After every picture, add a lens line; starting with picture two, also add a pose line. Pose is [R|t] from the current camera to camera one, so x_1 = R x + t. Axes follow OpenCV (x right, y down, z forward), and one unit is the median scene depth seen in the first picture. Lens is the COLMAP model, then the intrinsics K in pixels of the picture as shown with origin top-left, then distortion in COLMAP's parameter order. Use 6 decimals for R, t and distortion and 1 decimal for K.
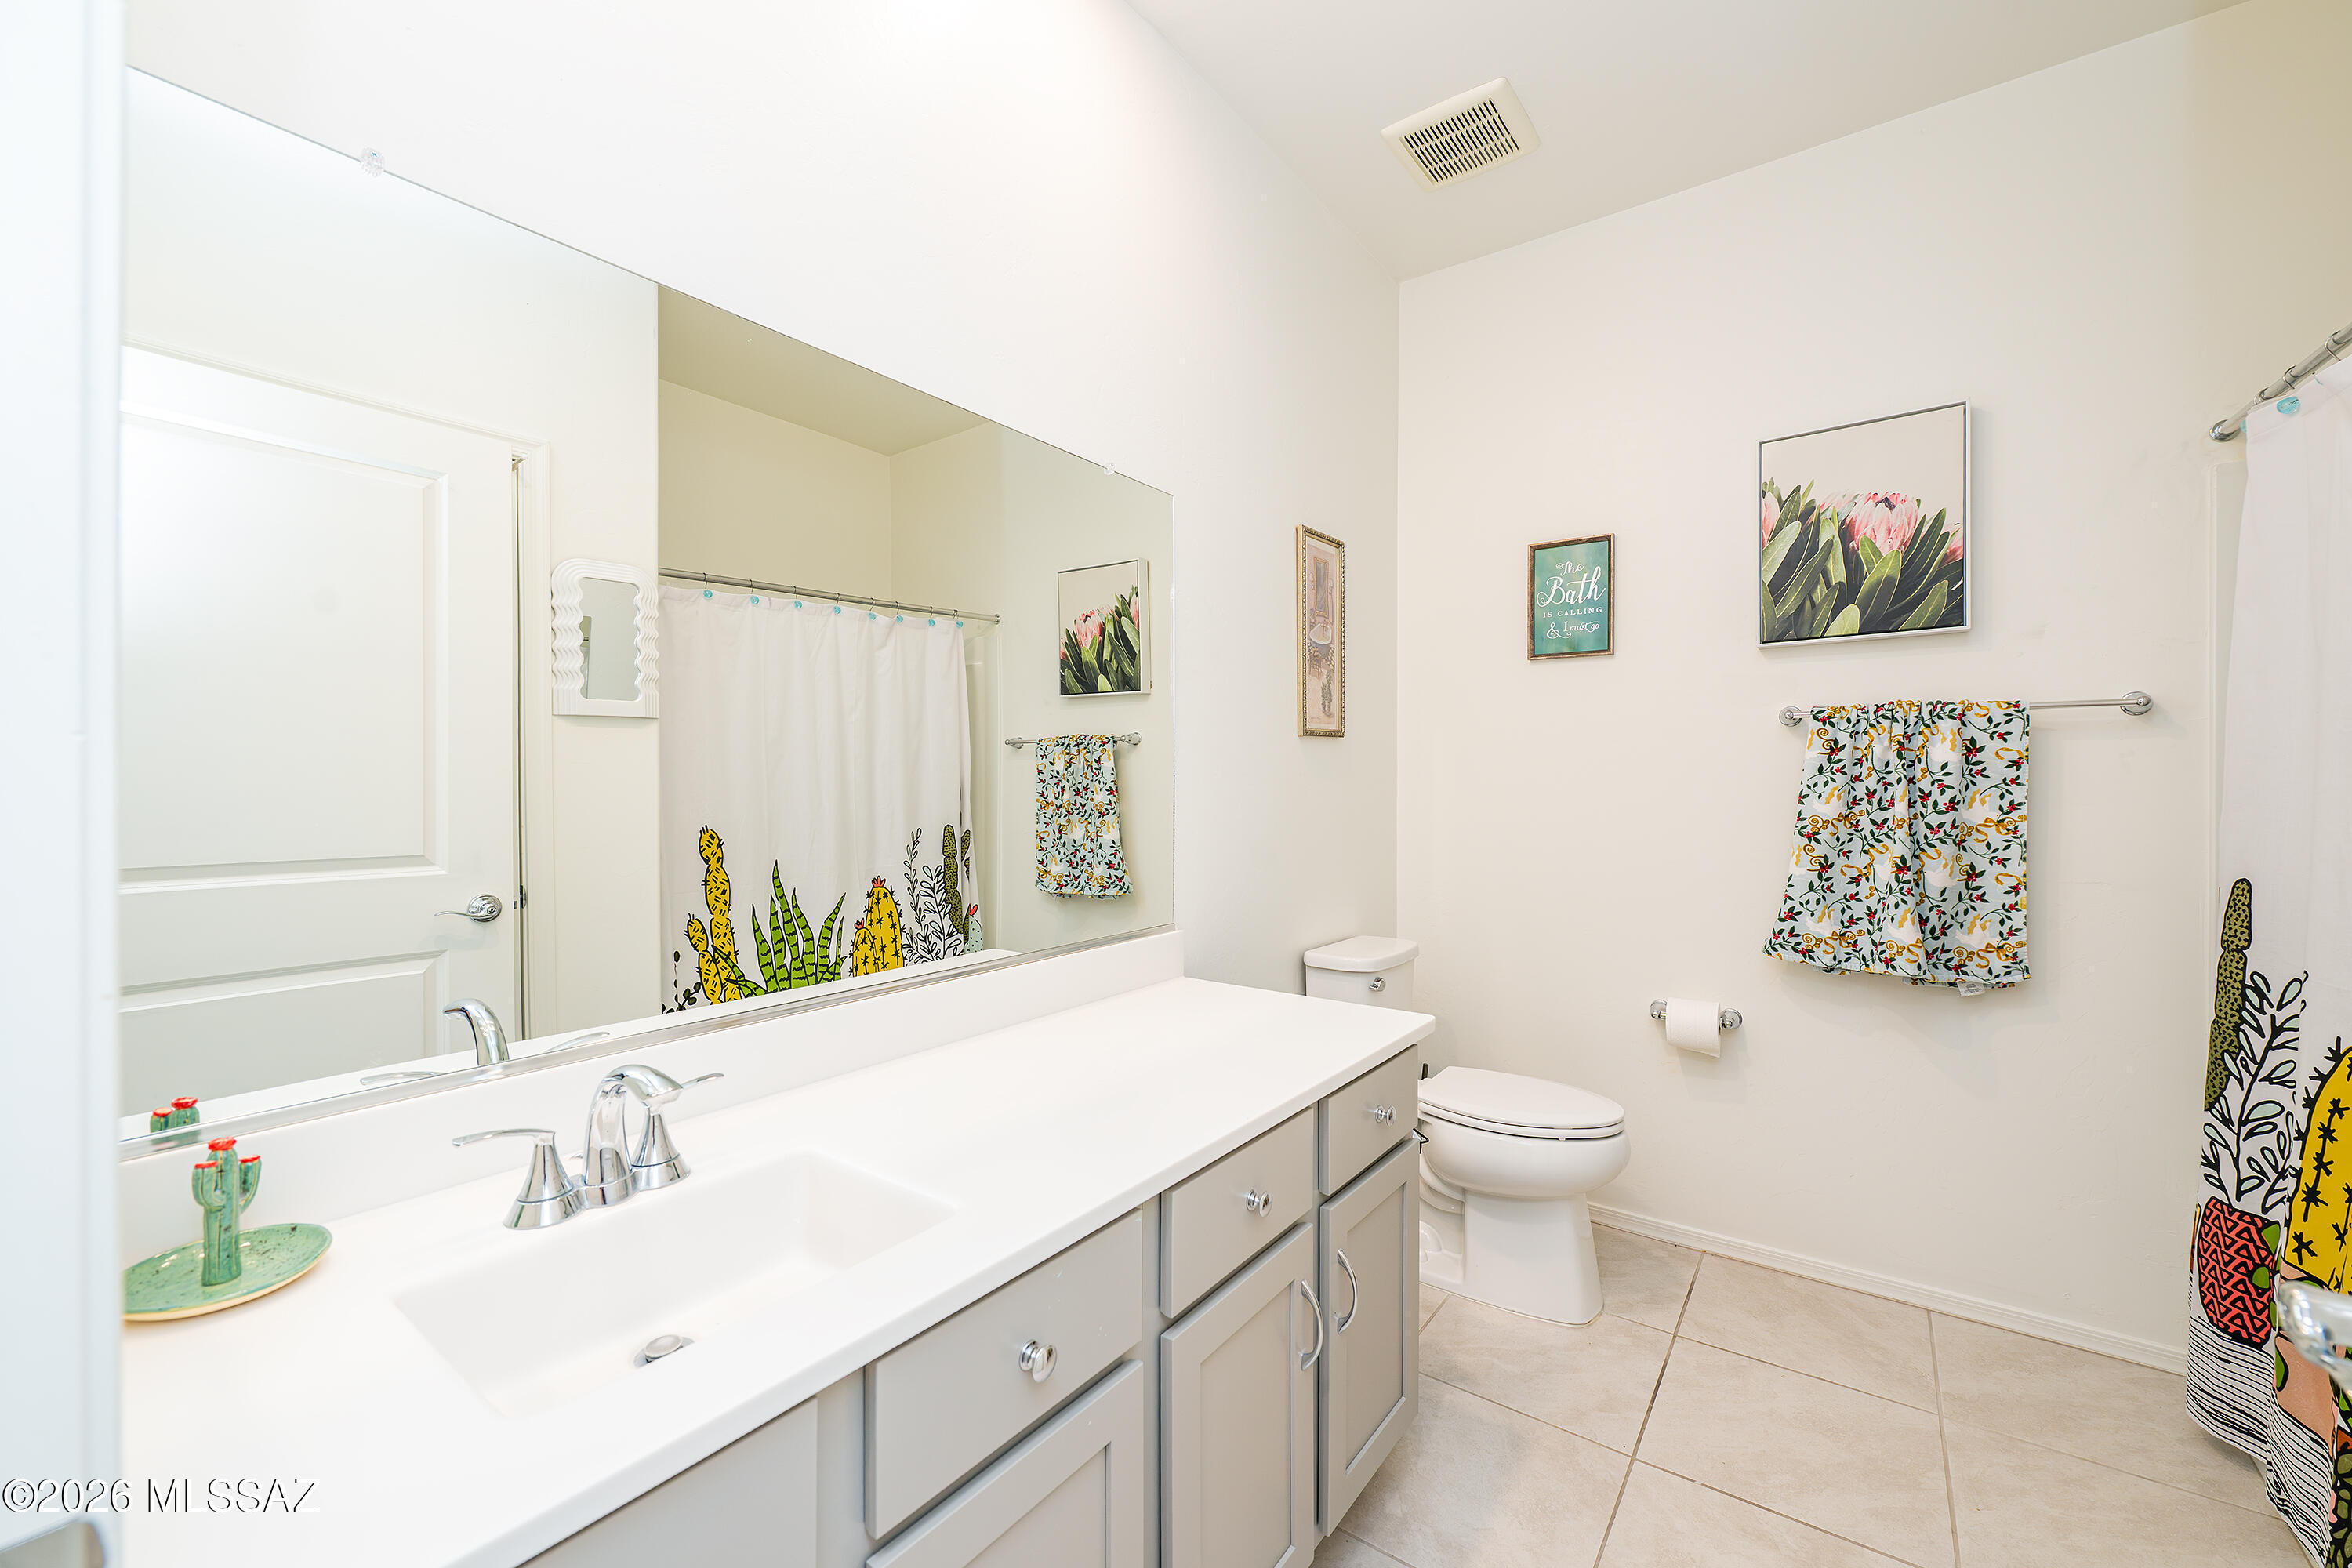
lens RADIAL K [[930.0, 0, 1183.9], [0, 930.0, 782.5], [0, 0, 1]] dist [0.003183, 0.000421]
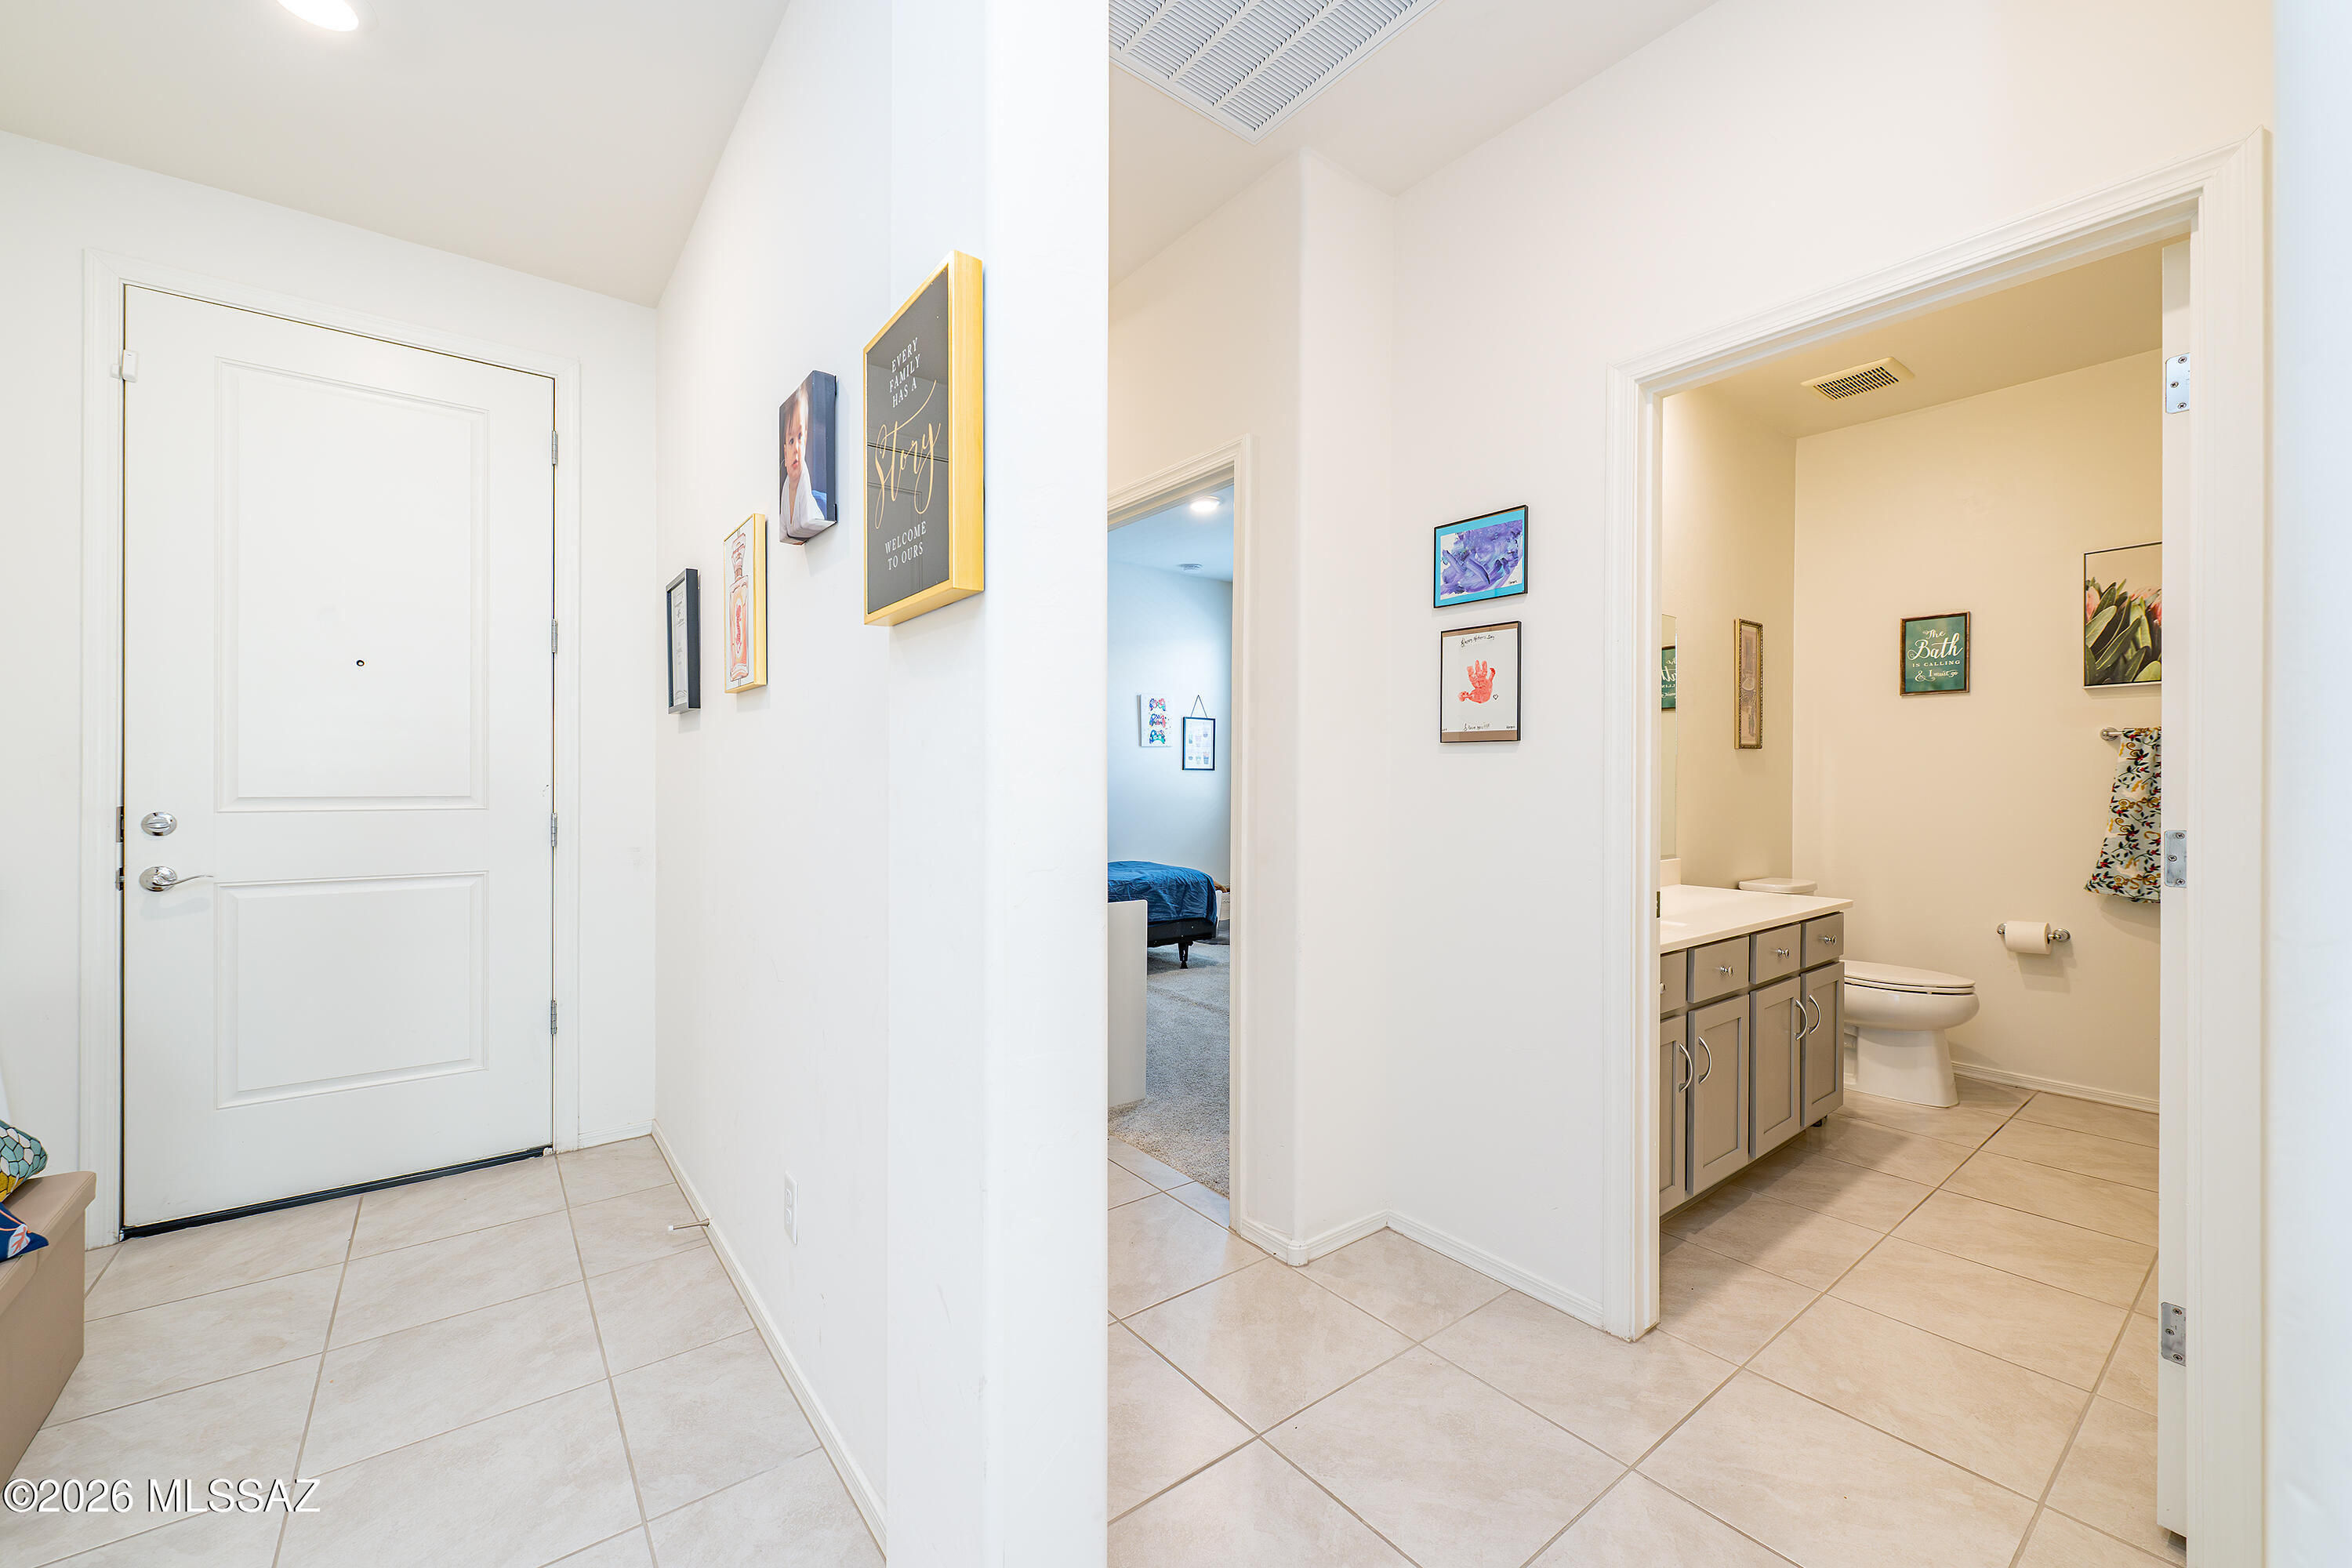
lens RADIAL K [[930.0, 0, 1179.1], [0, 930.0, 780.7], [0, 0, 1]] dist [0.003183, 0.000421]
pose [[0.961852, 0.004744, -0.273530, -0.387242], [-0.005612, 0.999981, -0.002394, 0.016688], [0.273514, 0.003838, 0.961860, -0.875482]]
